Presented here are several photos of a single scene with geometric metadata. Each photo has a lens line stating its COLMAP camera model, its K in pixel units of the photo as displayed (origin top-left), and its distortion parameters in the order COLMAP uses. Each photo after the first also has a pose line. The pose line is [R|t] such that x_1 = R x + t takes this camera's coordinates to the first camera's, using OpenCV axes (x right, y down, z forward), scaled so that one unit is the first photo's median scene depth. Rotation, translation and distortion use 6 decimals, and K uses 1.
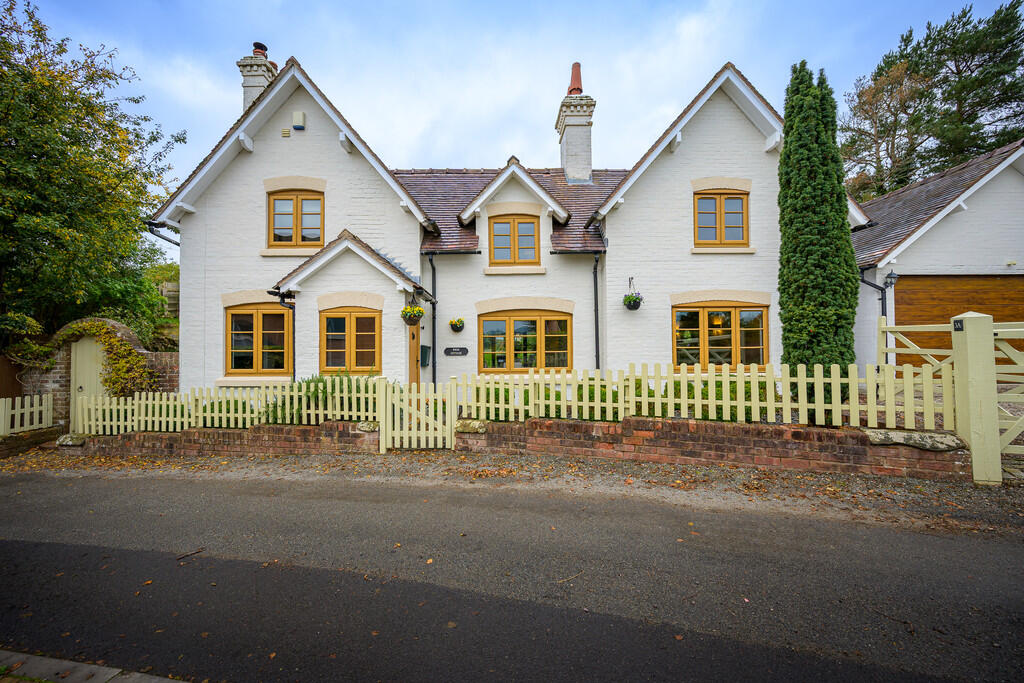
lens RADIAL K [[397.8, 0, 512.7], [0, 397.8, 339.5], [0, 0, 1]] dist [-0.002973, -0.000171]
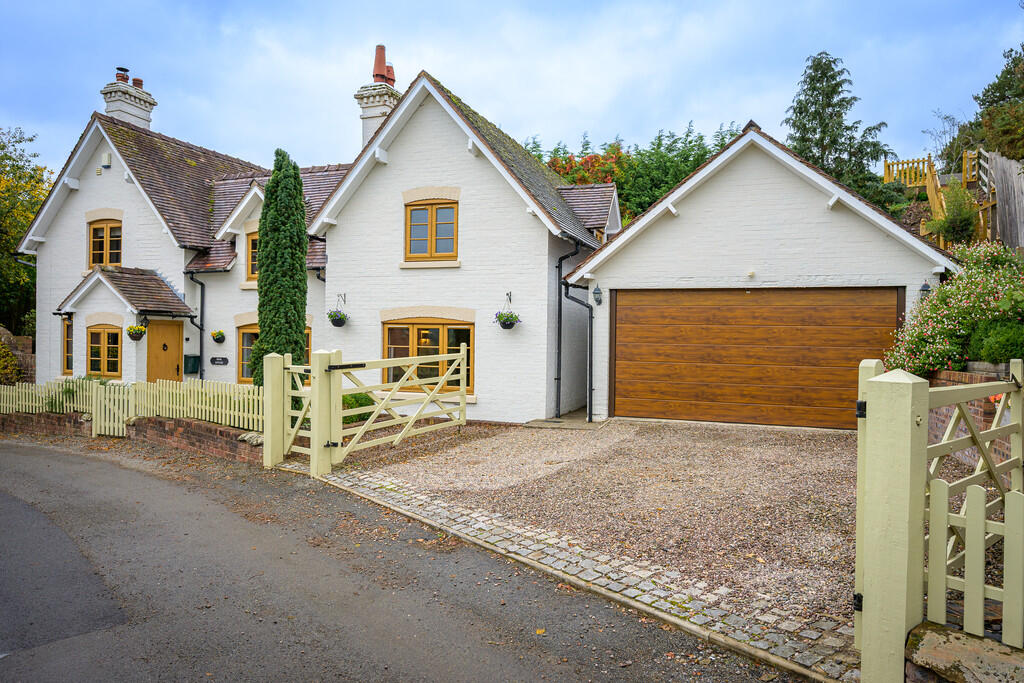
lens RADIAL K [[690.3, 0, 511.7], [0, 690.3, 342.1], [0, 0, 1]] dist [-0.022698, 0.002335]
pose [[0.936948, 0.022998, -0.348713, 1.304472], [-0.014548, 0.999534, 0.026831, -0.086607], [0.349167, -0.020066, 0.936846, -0.488004]]
